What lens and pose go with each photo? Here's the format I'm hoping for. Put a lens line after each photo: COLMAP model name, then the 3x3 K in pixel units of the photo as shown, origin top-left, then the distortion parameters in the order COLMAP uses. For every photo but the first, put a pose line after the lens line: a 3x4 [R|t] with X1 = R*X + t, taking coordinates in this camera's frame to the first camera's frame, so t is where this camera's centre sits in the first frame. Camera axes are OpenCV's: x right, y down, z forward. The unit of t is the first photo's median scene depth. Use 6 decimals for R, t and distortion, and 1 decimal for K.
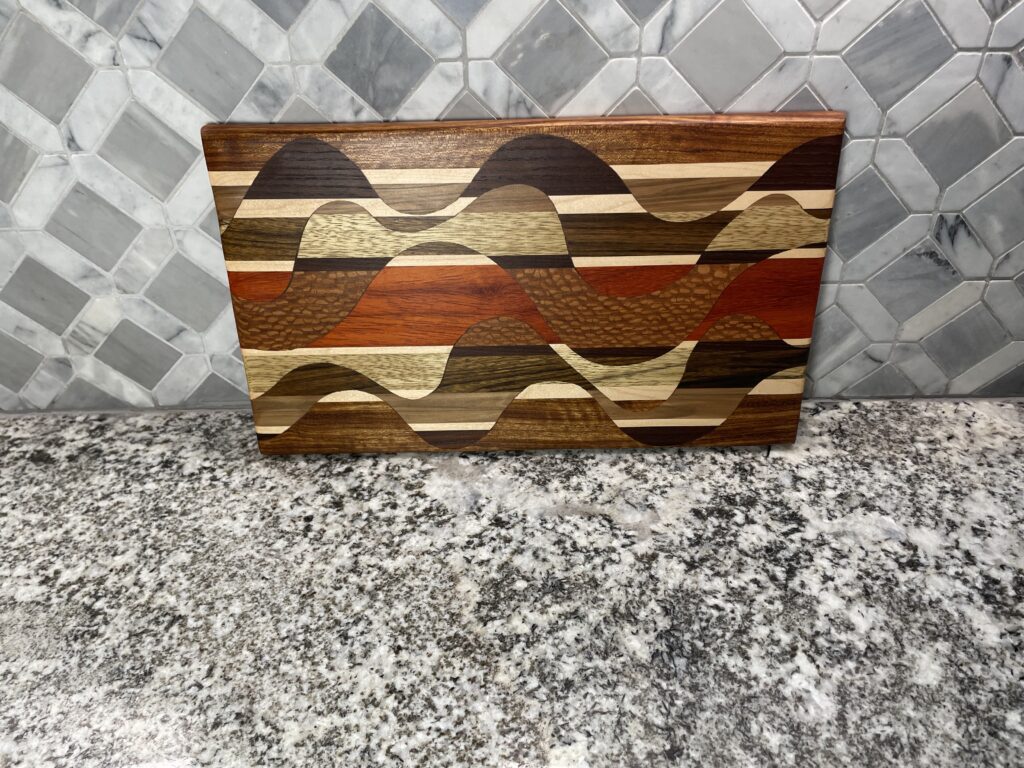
lens RADIAL K [[814.7, 0, 507.2], [0, 814.7, 381.0], [0, 0, 1]] dist [0.080537, -0.129458]
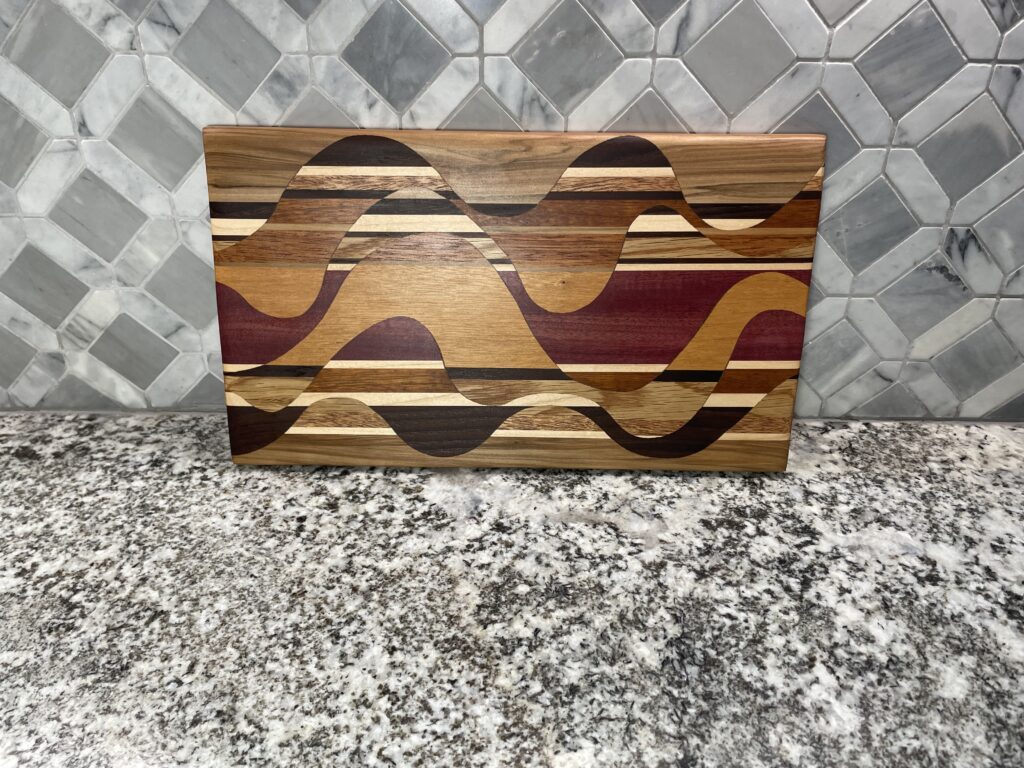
lens RADIAL K [[814.7, 0, 504.0], [0, 814.7, 373.2], [0, 0, 1]] dist [0.080537, -0.129458]
pose [[0.999567, 0.028327, 0.008004, -0.018798], [-0.027507, 0.995682, -0.088656, 0.078857], [-0.010481, 0.088397, 0.996030, 0.028272]]
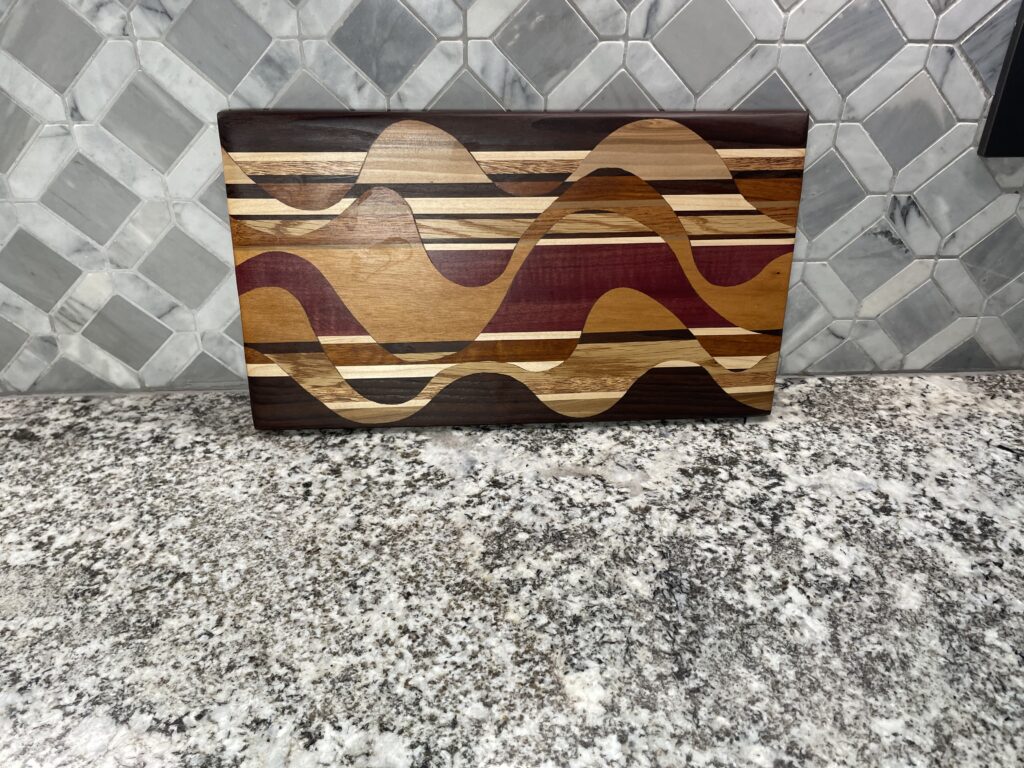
lens RADIAL K [[814.7, 0, 515.4], [0, 814.7, 380.7], [0, 0, 1]] dist [0.080537, -0.129458]
pose [[0.996568, -0.007325, 0.082448, -0.071168], [0.012575, 0.997914, -0.063328, 0.110466], [-0.081812, 0.064148, 0.994581, -0.034778]]
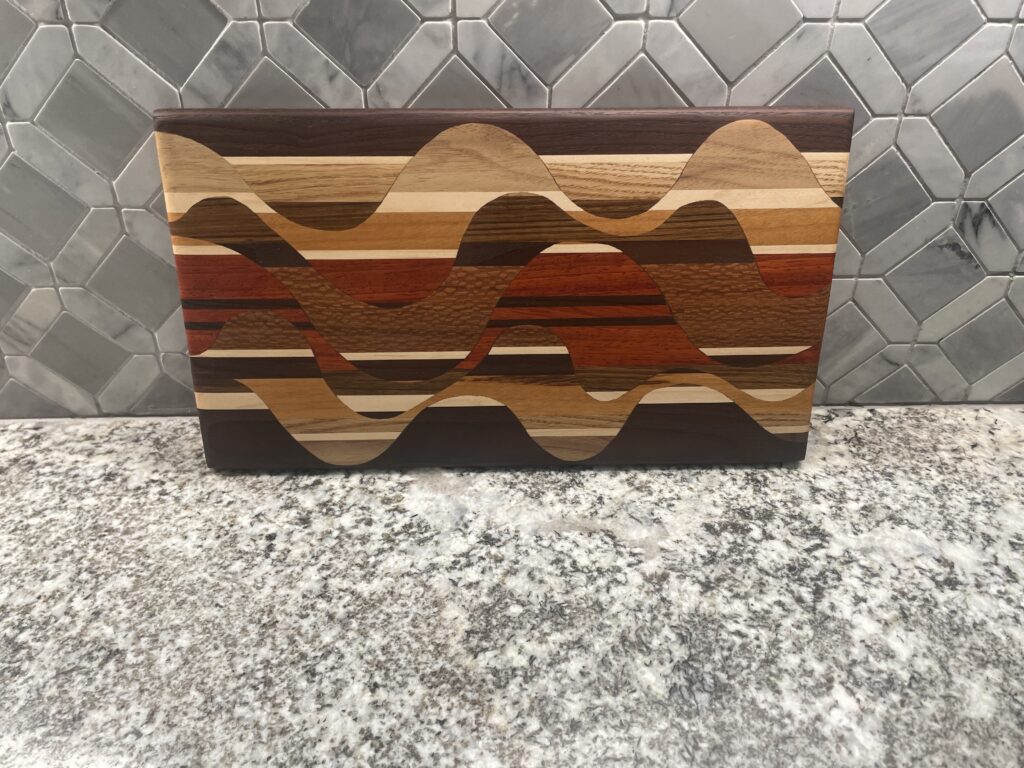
lens RADIAL K [[814.7, 0, 508.5], [0, 814.7, 374.8], [0, 0, 1]] dist [0.080537, -0.129458]
pose [[0.999176, 0.002272, 0.040516, -0.025019], [-0.000474, 0.999017, -0.044334, 0.034247], [-0.040577, 0.044278, 0.998195, 0.107580]]
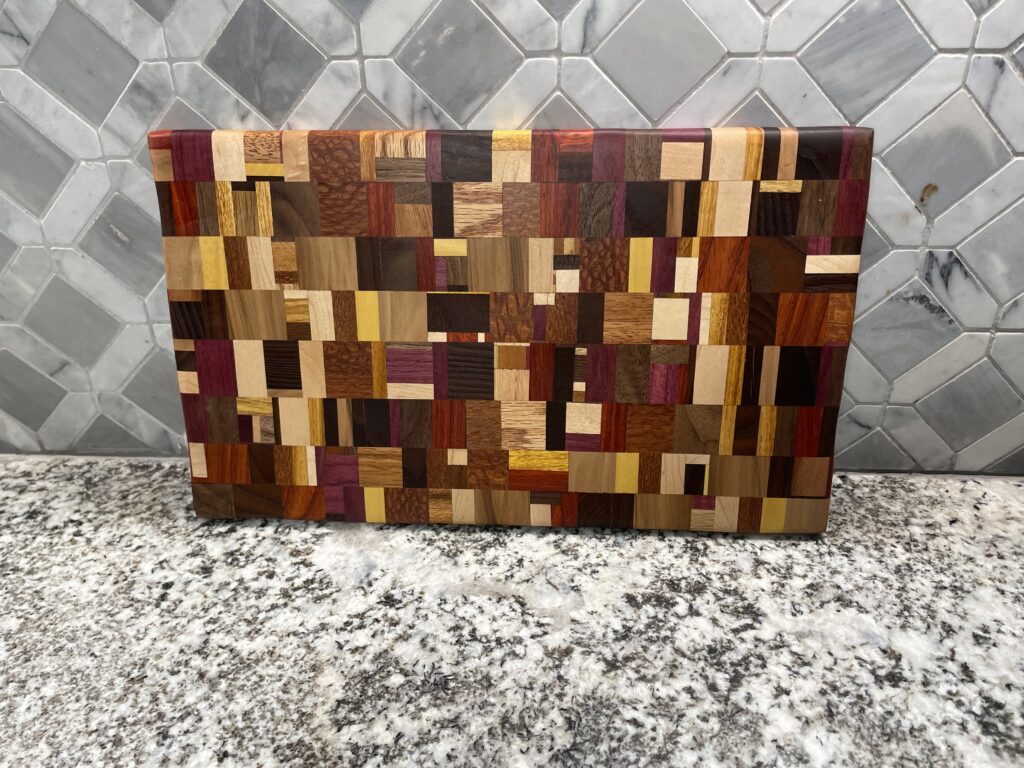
lens RADIAL K [[814.7, 0, 507.9], [0, 814.7, 372.6], [0, 0, 1]] dist [0.080537, -0.129458]
pose [[0.997789, 0.030997, -0.058784, 0.154109], [-0.037176, 0.993551, -0.107118, 0.029030], [0.055084, 0.109067, 0.992507, 0.158972]]
